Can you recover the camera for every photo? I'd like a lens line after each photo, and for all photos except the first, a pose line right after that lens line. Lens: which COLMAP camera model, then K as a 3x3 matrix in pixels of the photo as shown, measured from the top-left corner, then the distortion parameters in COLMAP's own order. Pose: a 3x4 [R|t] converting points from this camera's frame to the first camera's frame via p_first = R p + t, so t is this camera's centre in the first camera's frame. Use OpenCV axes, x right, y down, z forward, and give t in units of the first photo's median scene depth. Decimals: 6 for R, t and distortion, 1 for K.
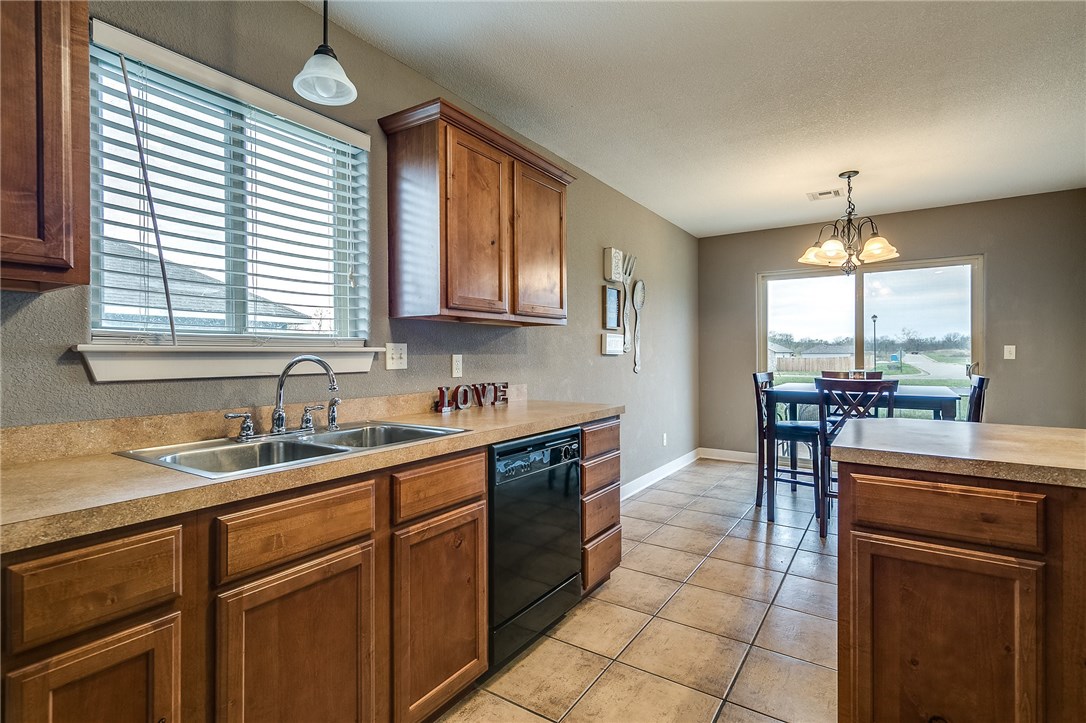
lens RADIAL K [[525.6, 0, 538.7], [0, 525.6, 356.5], [0, 0, 1]] dist [0.018216, -0.001639]
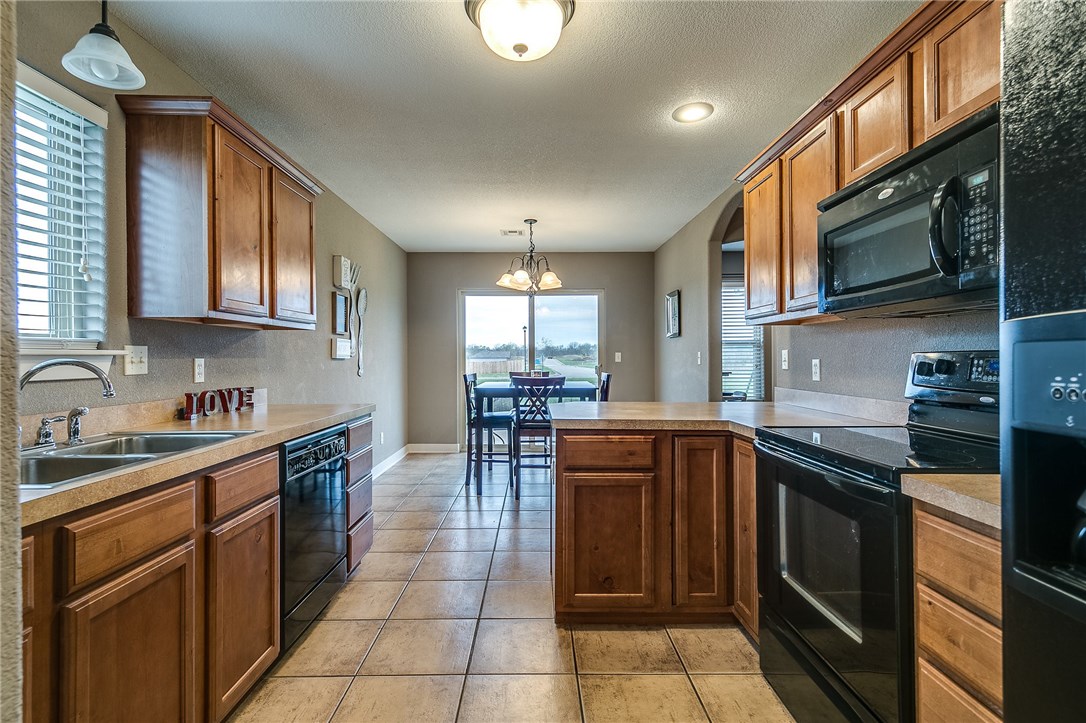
lens RADIAL K [[533.3, 0, 541.2], [0, 533.3, 356.8], [0, 0, 1]] dist [0.016720, -0.001589]
pose [[0.821508, 0.002370, 0.570192, -0.232166], [0.001990, 0.999973, -0.007024, 0.001971], [-0.570194, 0.006905, 0.821481, -0.156682]]
